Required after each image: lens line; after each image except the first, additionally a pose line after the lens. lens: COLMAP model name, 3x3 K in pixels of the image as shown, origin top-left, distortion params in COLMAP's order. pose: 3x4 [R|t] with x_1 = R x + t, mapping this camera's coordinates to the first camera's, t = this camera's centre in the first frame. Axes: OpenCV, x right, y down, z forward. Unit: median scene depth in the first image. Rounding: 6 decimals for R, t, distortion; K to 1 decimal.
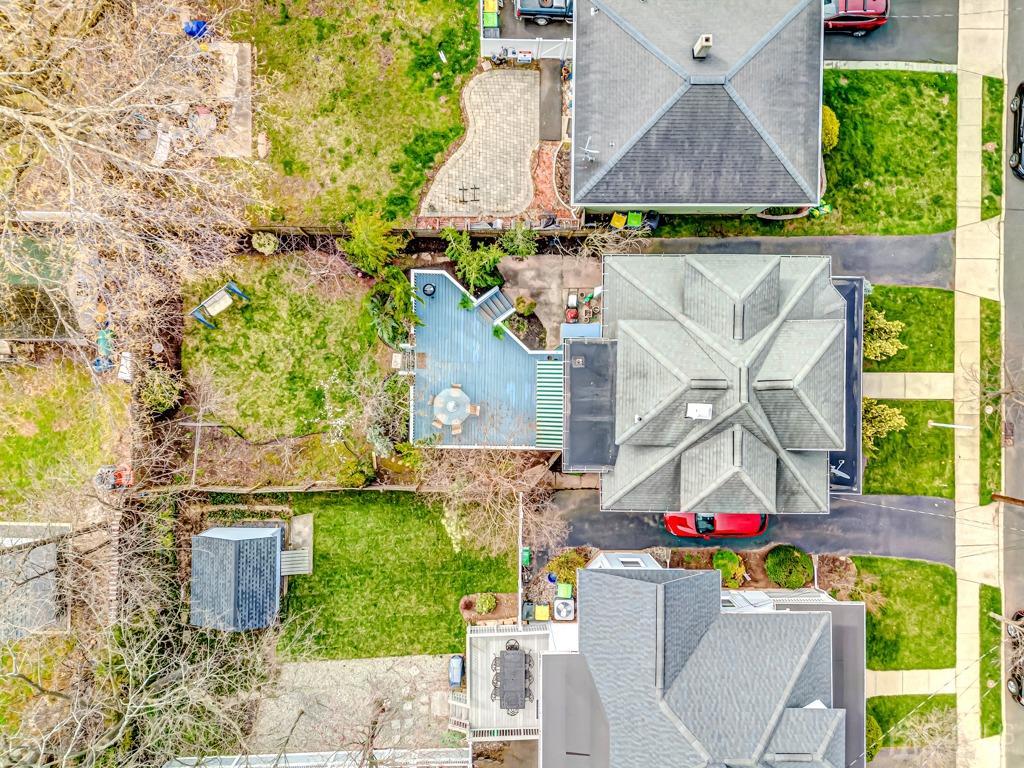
lens RADIAL K [[755.8, 0, 513.3], [0, 755.8, 385.8], [0, 0, 1]] dist [0.053589, -0.037549]
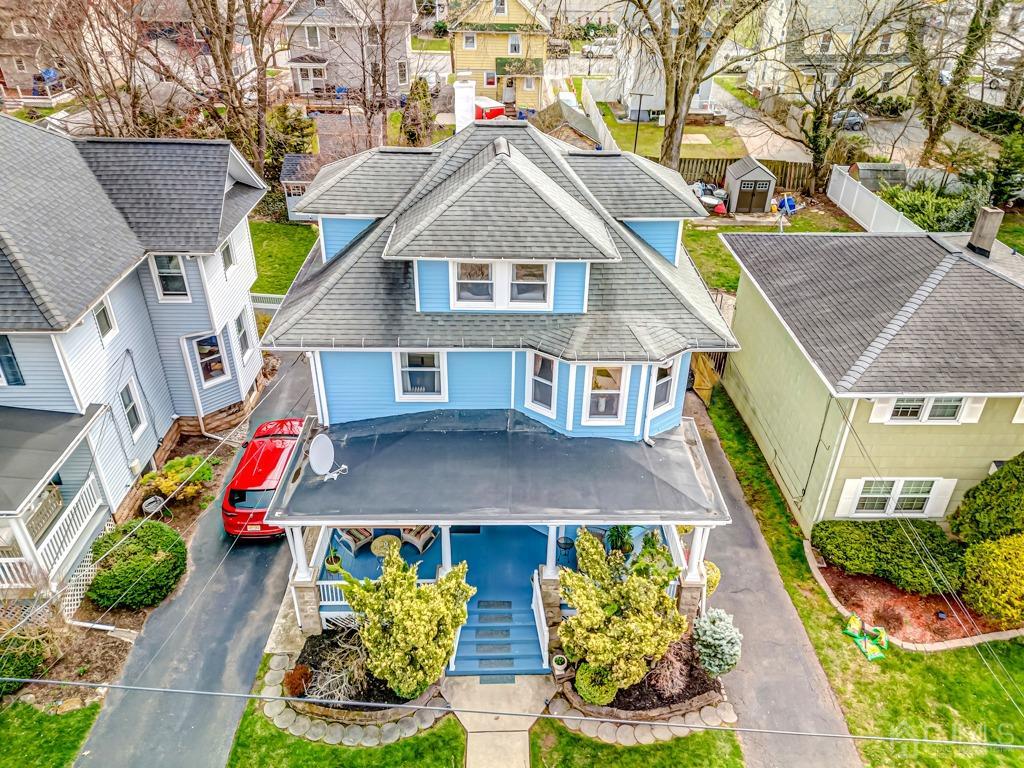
lens RADIAL K [[755.8, 0, 509.5], [0, 755.8, 386.4], [0, 0, 1]] dist [0.053589, -0.037549]
pose [[0.021229, 0.500250, -0.865621, 0.729005], [-0.999601, -0.005508, -0.027697, 0.005893], [-0.018623, 0.865864, 0.499933, 0.623640]]
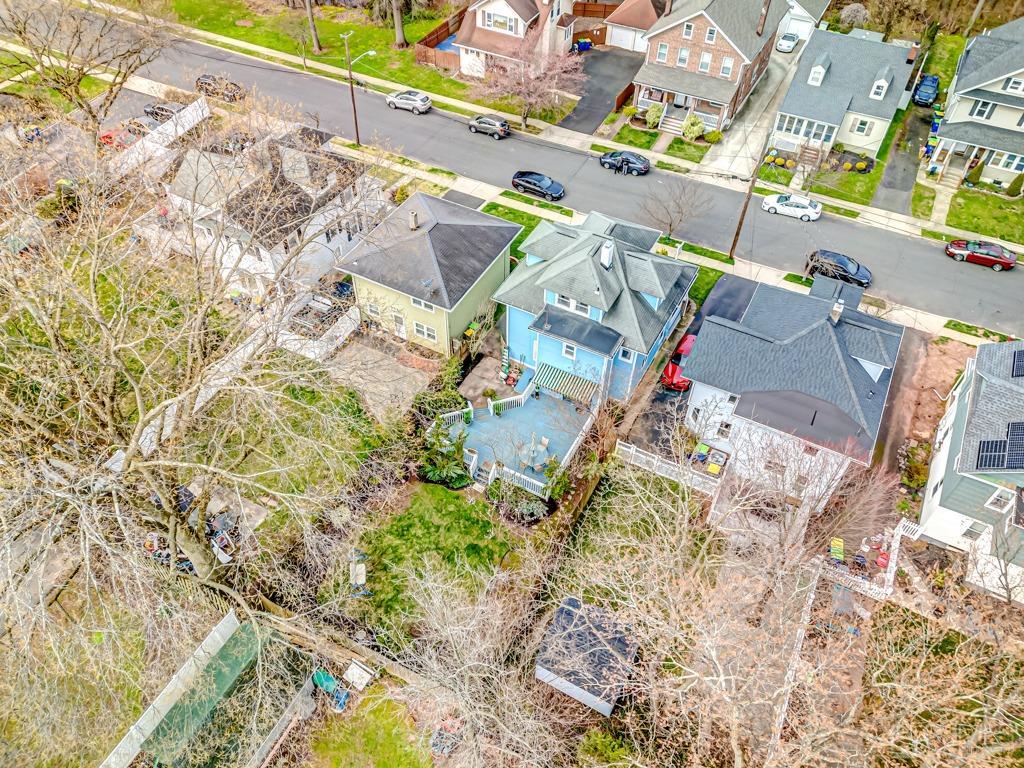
lens RADIAL K [[755.8, 0, 505.8], [0, 755.8, 384.4], [0, 0, 1]] dist [0.053589, -0.037549]
pose [[0.466003, -0.661382, 0.587720, -0.726179], [0.884756, 0.343107, -0.315412, 0.326841], [0.006957, 0.666972, 0.745050, -0.022563]]
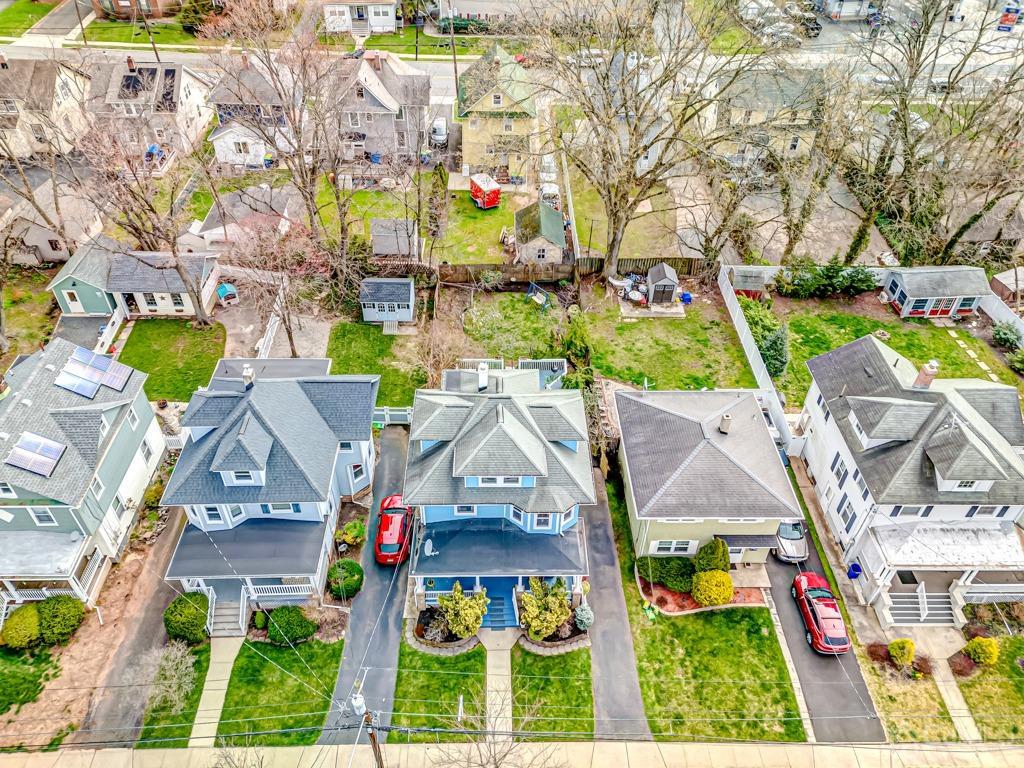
lens RADIAL K [[755.8, 0, 508.9], [0, 755.8, 380.0], [0, 0, 1]] dist [0.053589, -0.037549]
pose [[0.025115, 0.641258, -0.766914, 1.051396], [-0.999399, -0.002220, -0.034585, 0.023385], [-0.023881, 0.767322, 0.640817, -0.003298]]
